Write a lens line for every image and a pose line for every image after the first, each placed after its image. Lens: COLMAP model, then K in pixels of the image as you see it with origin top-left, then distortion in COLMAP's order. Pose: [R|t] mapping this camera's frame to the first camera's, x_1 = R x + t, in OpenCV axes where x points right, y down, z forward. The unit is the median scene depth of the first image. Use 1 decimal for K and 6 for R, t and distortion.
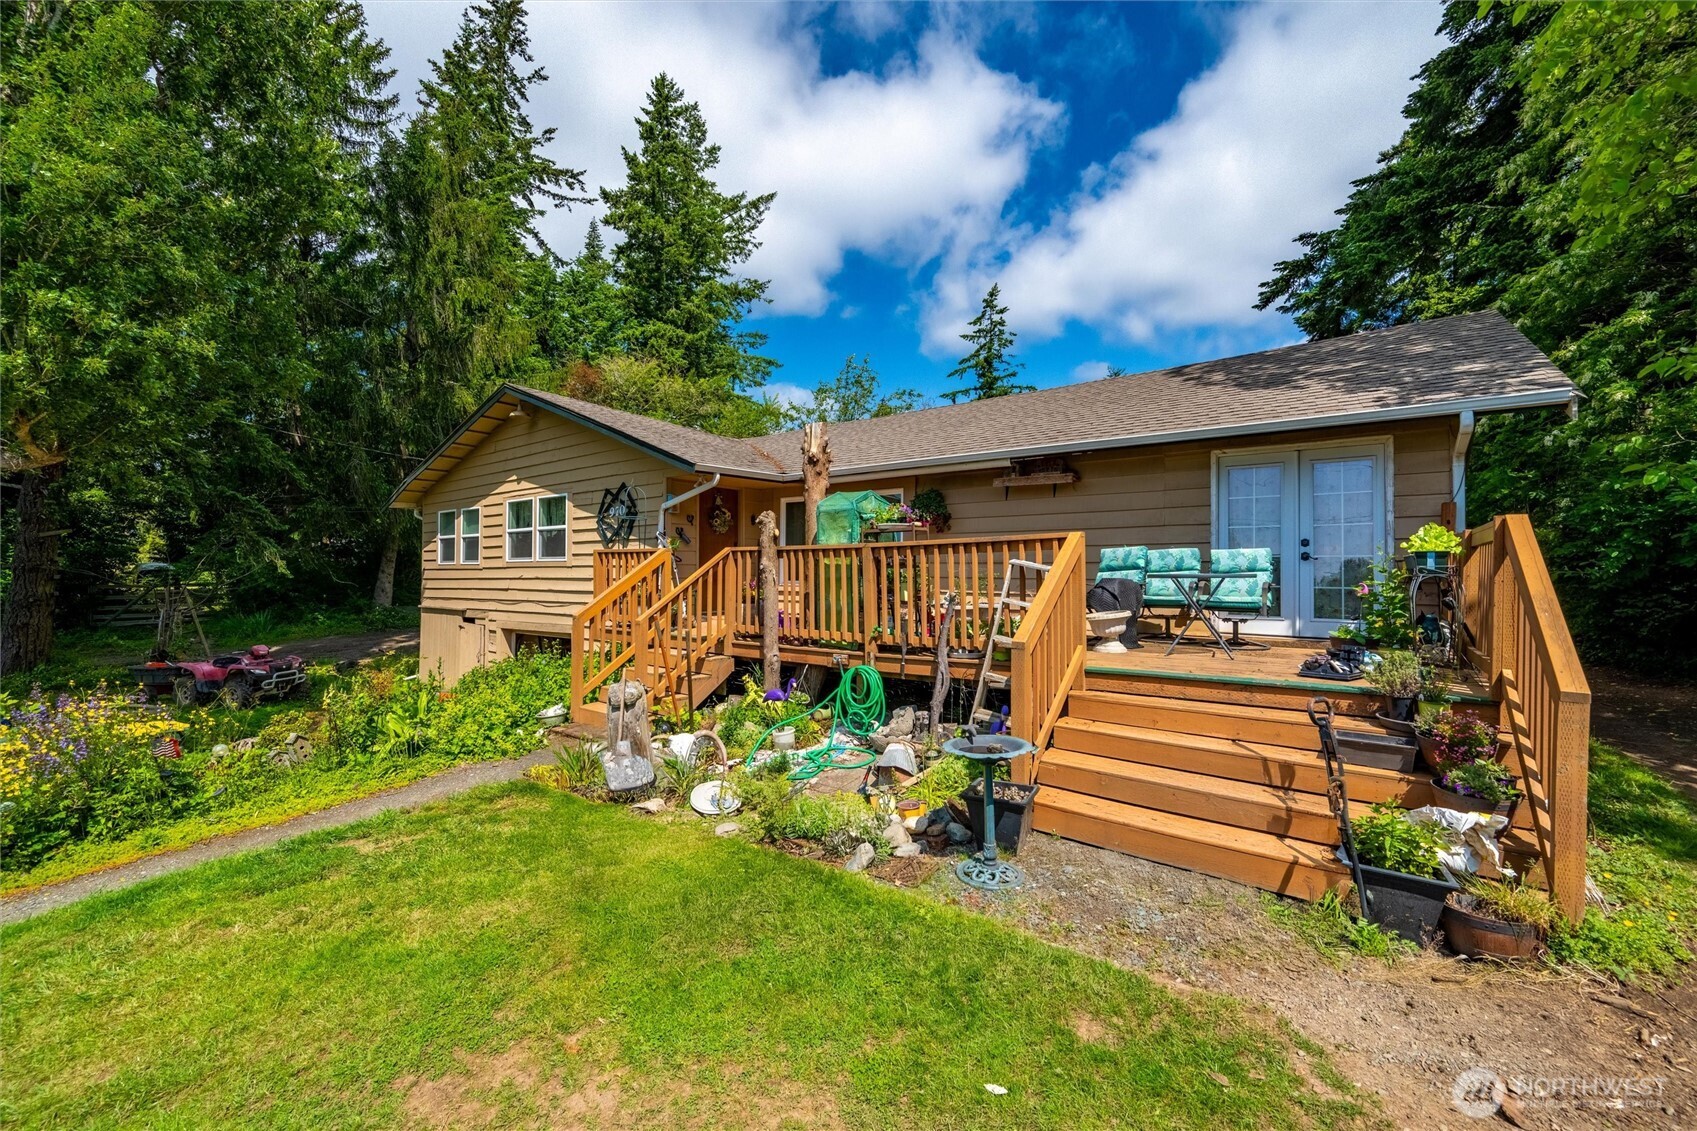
lens RADIAL K [[666.0, 0, 854.4], [0, 666.0, 562.9], [0, 0, 1]] dist [-0.002302, 0.000158]
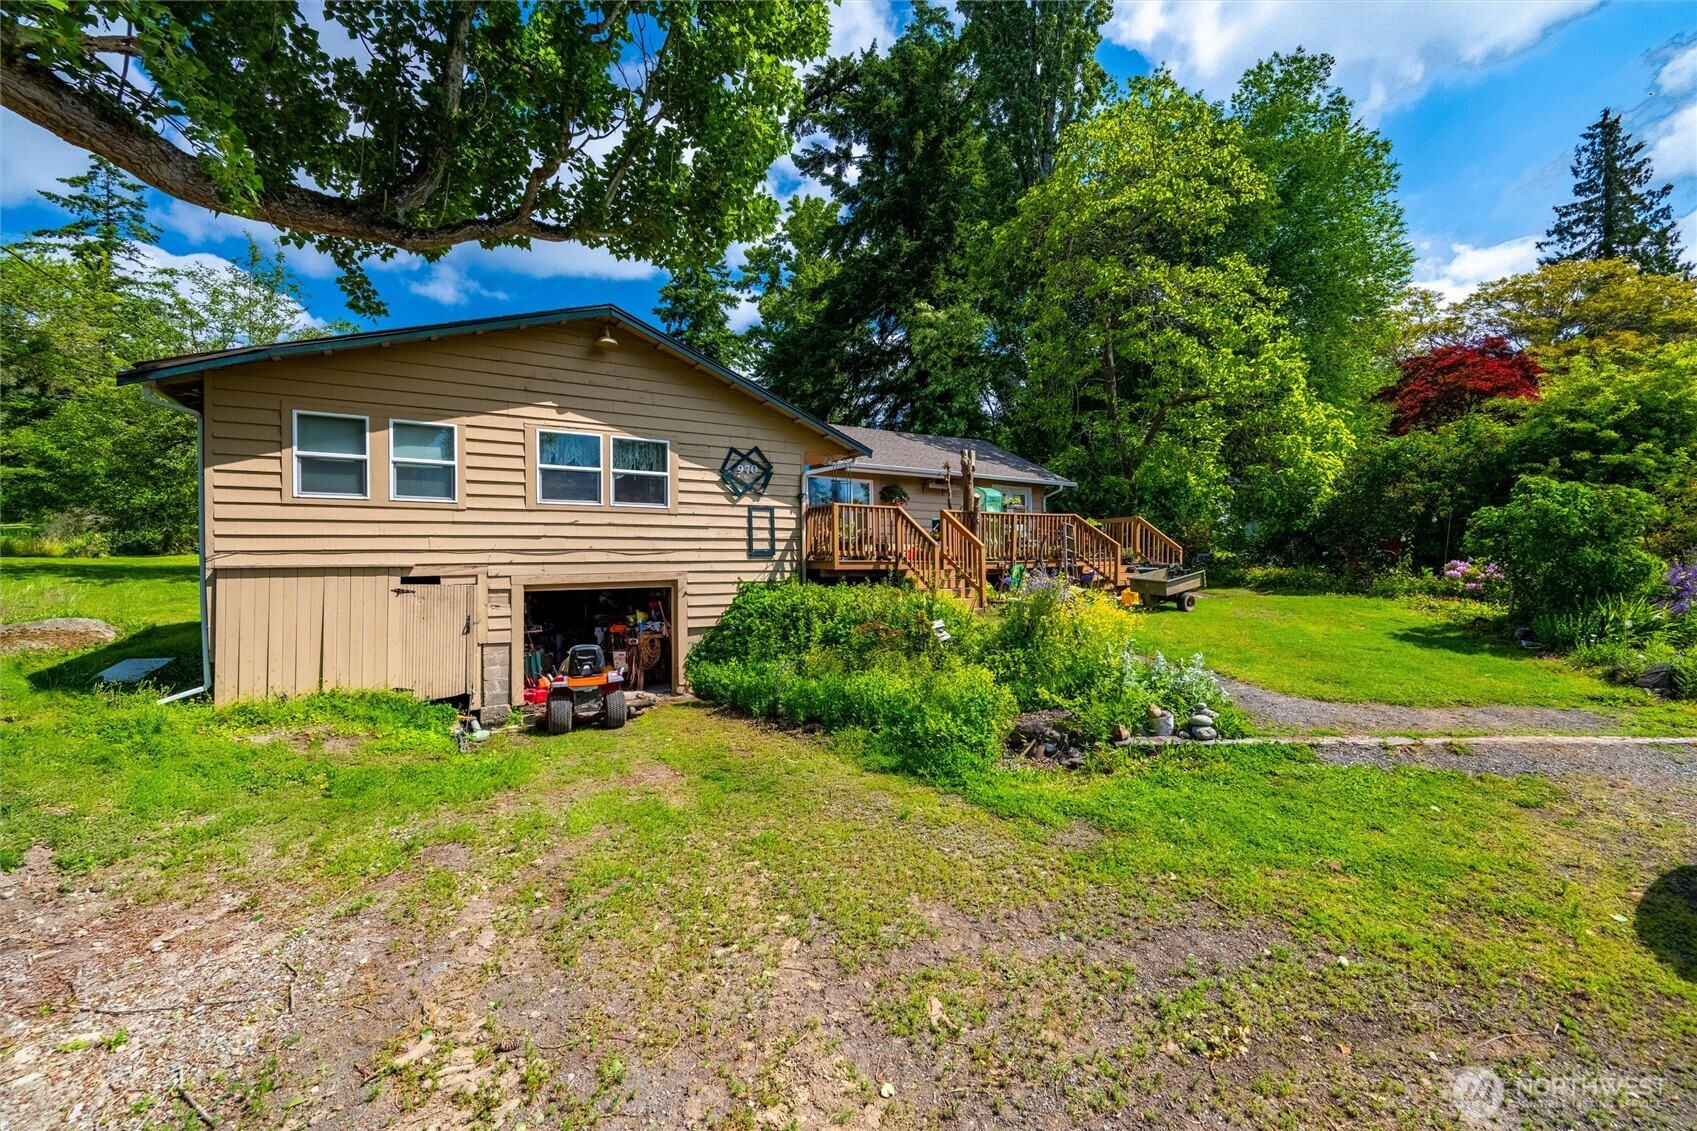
lens RADIAL K [[666.0, 0, 843.8], [0, 666.0, 558.6], [0, 0, 1]] dist [-0.002302, 0.000158]
pose [[0.366833, 0.002608, 0.930283, -1.166629], [-0.005373, 0.999985, -0.000685, 0.066167], [-0.930271, -0.004747, 0.366842, 0.351526]]
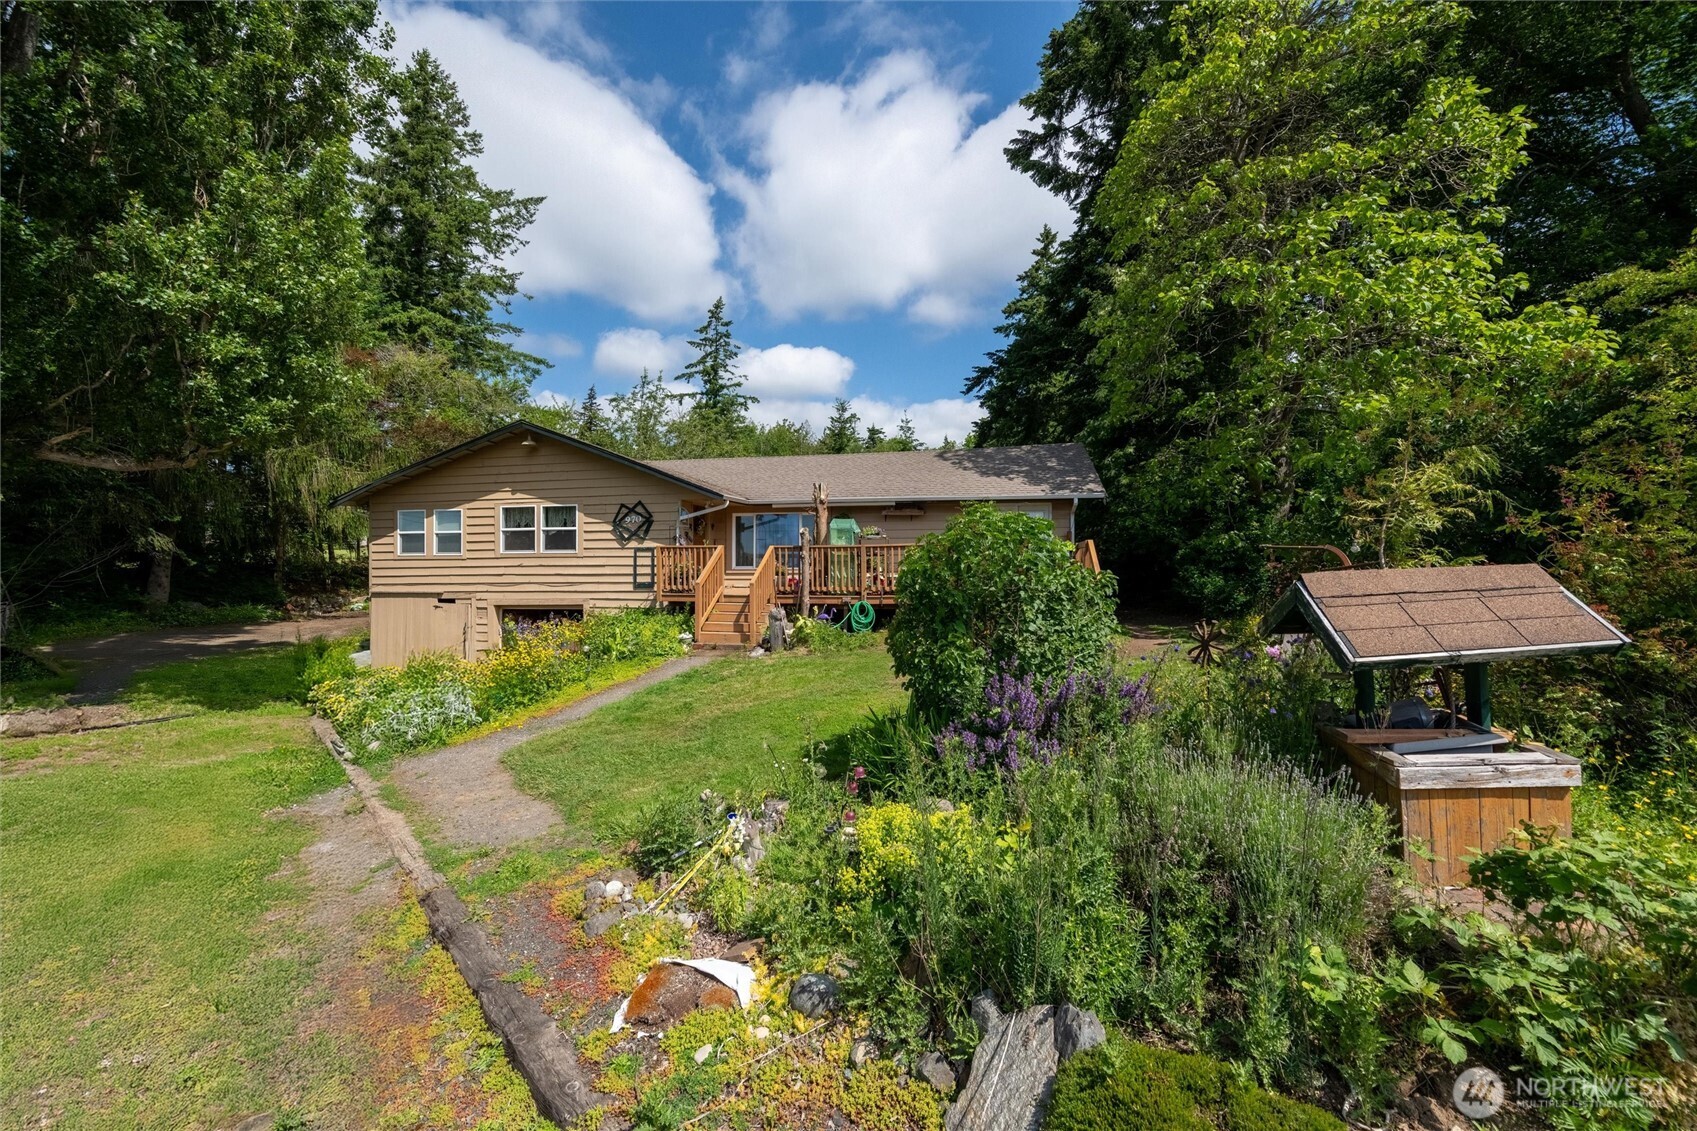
lens RADIAL K [[666.0, 0, 849.7], [0, 666.0, 569.6], [0, 0, 1]] dist [-0.002302, 0.000158]
pose [[0.903493, -0.005070, 0.428573, -0.471577], [-0.001690, 0.999880, 0.015391, 0.008638], [-0.428600, -0.014631, 0.903376, -0.464438]]
